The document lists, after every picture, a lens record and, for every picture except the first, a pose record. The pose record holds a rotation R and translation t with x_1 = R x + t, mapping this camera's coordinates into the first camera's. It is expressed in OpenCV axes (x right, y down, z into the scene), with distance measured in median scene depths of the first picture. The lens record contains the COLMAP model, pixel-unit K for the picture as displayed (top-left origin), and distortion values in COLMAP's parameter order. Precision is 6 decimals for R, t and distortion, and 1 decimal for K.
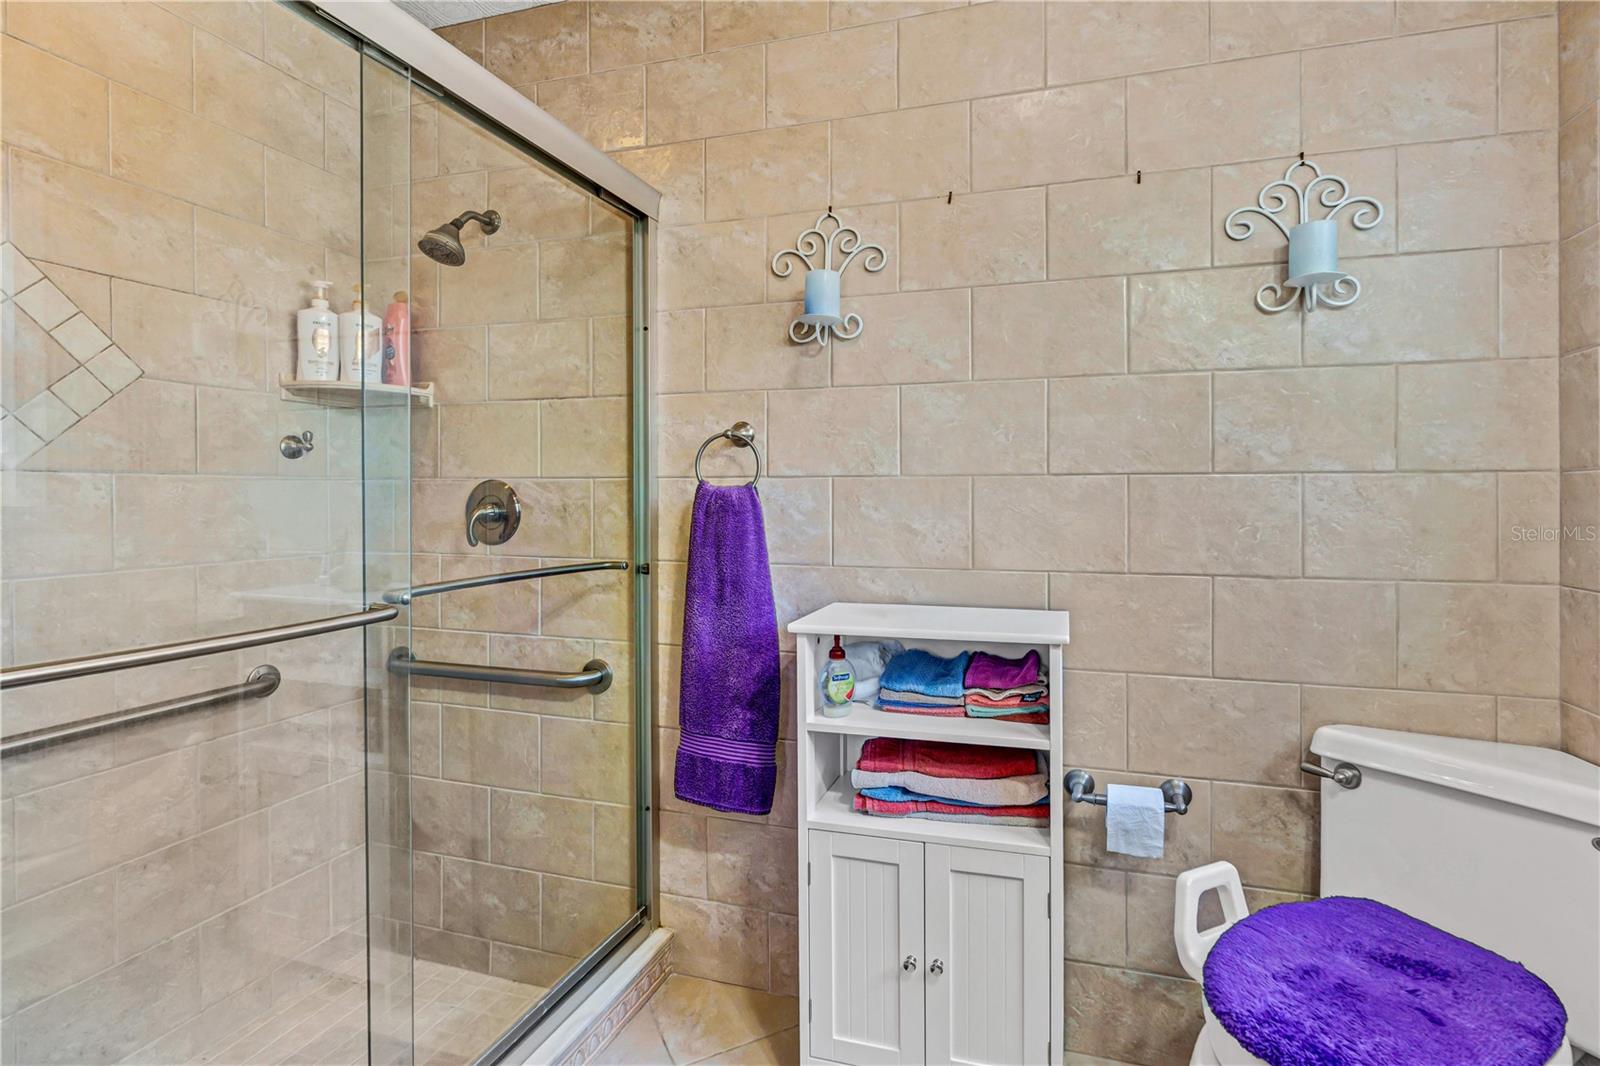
lens RADIAL K [[812.0, 0, 803.5], [0, 812.0, 494.6], [0, 0, 1]] dist [-0.004773, 0.000055]
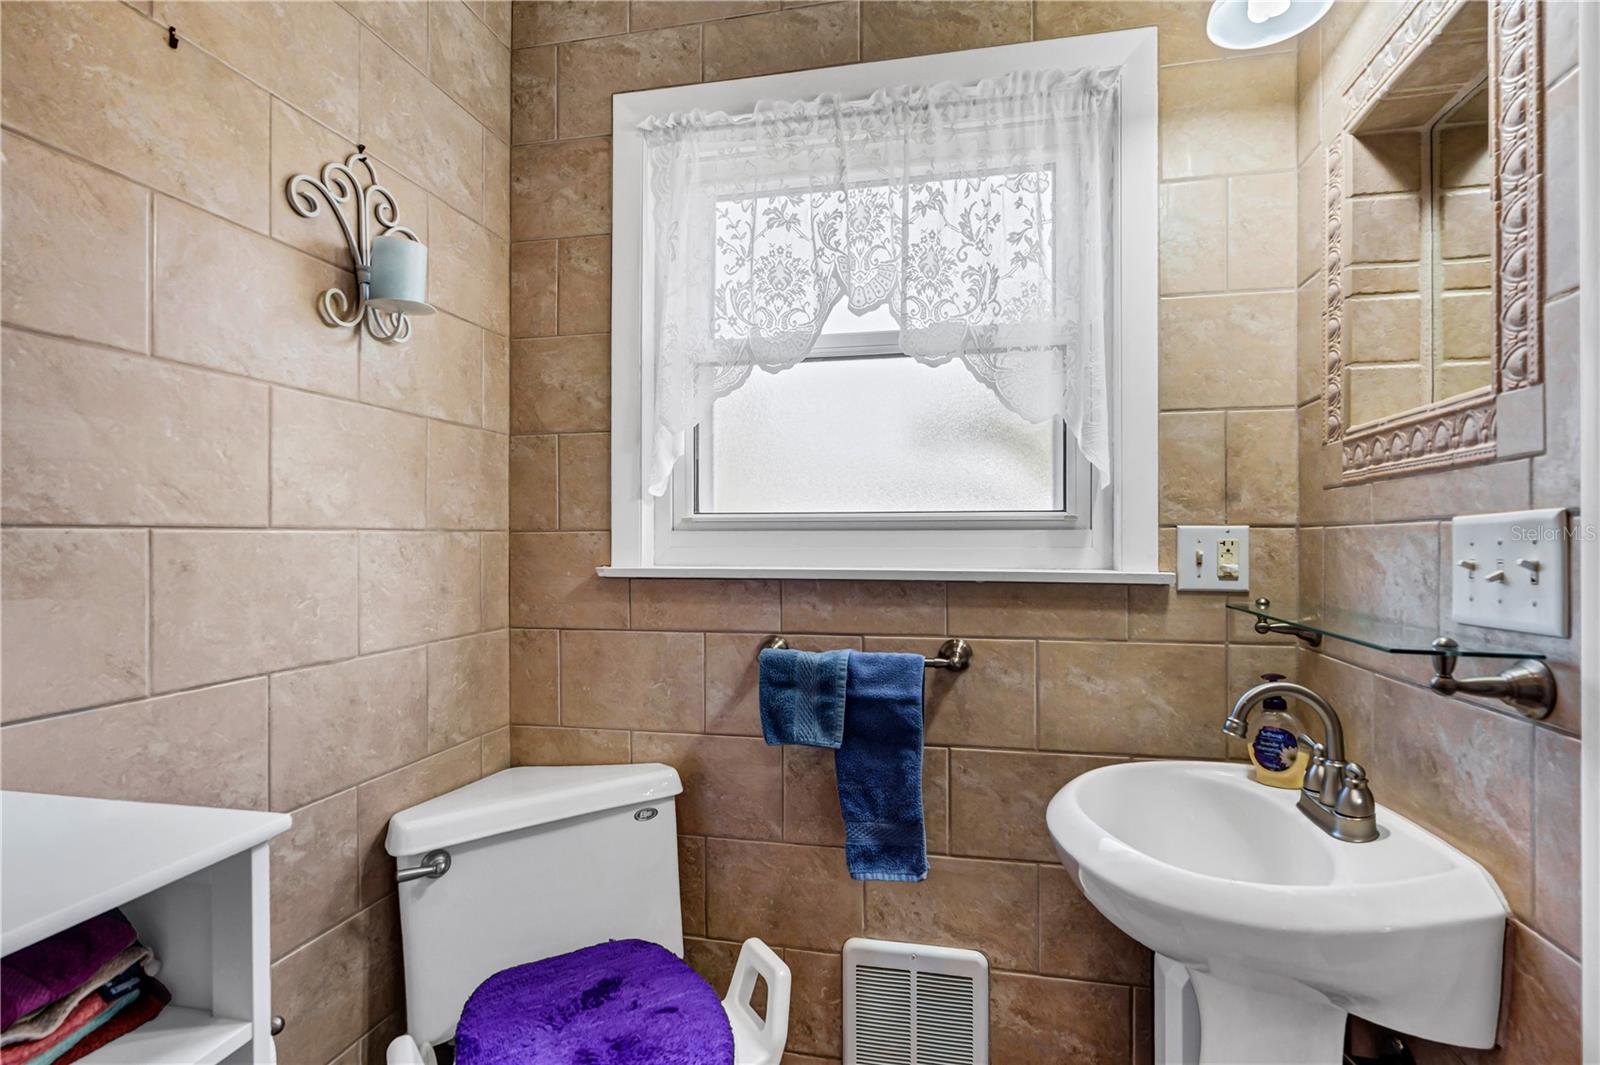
lens RADIAL K [[808.4, 0, 800.0], [0, 808.4, 532.5], [0, 0, 1]] dist [-0.002139, 0.000529]
pose [[-0.148340, 0.005580, 0.988921, -0.266443], [0.004734, 0.999977, -0.004932, -0.017614], [-0.988925, 0.003949, -0.148363, 0.668495]]
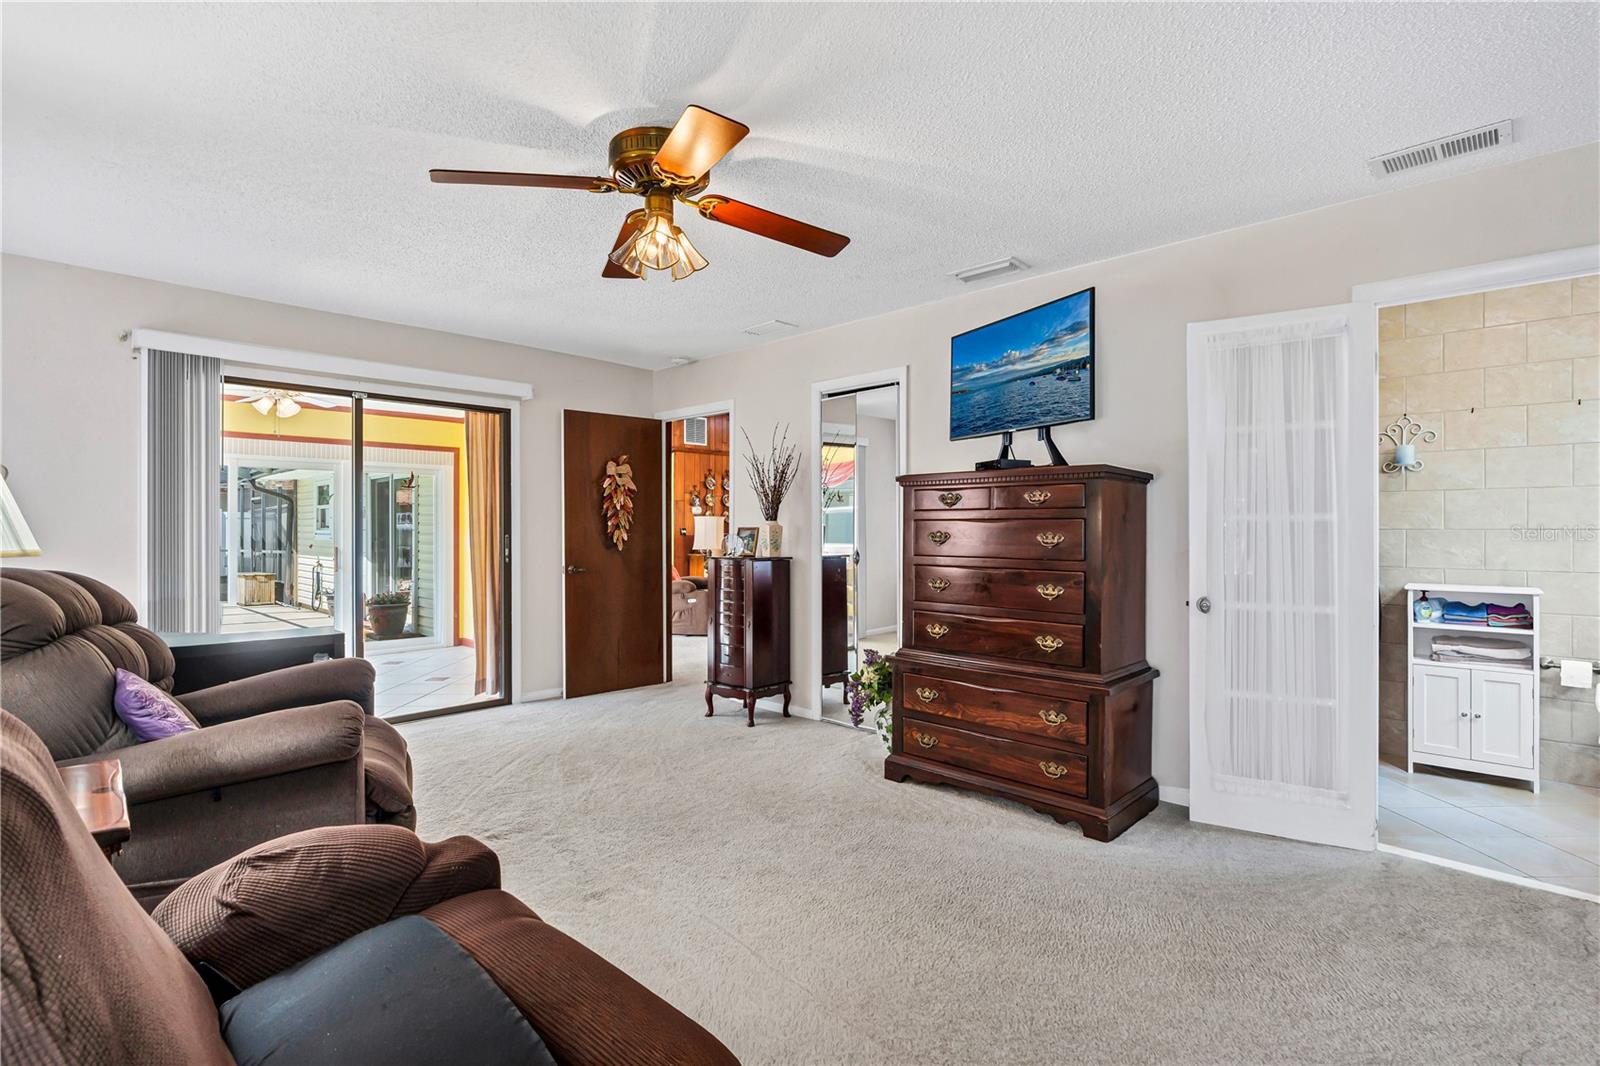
lens RADIAL K [[766.2, 0, 805.1], [0, 766.2, 526.3], [0, 0, 1]] dist [0.001258, 0.000051]
pose [[0.919698, 0.003558, -0.392611, -0.866725], [-0.004794, 0.999986, -0.002169, -0.022512], [0.392598, 0.003877, 0.919702, -2.150651]]
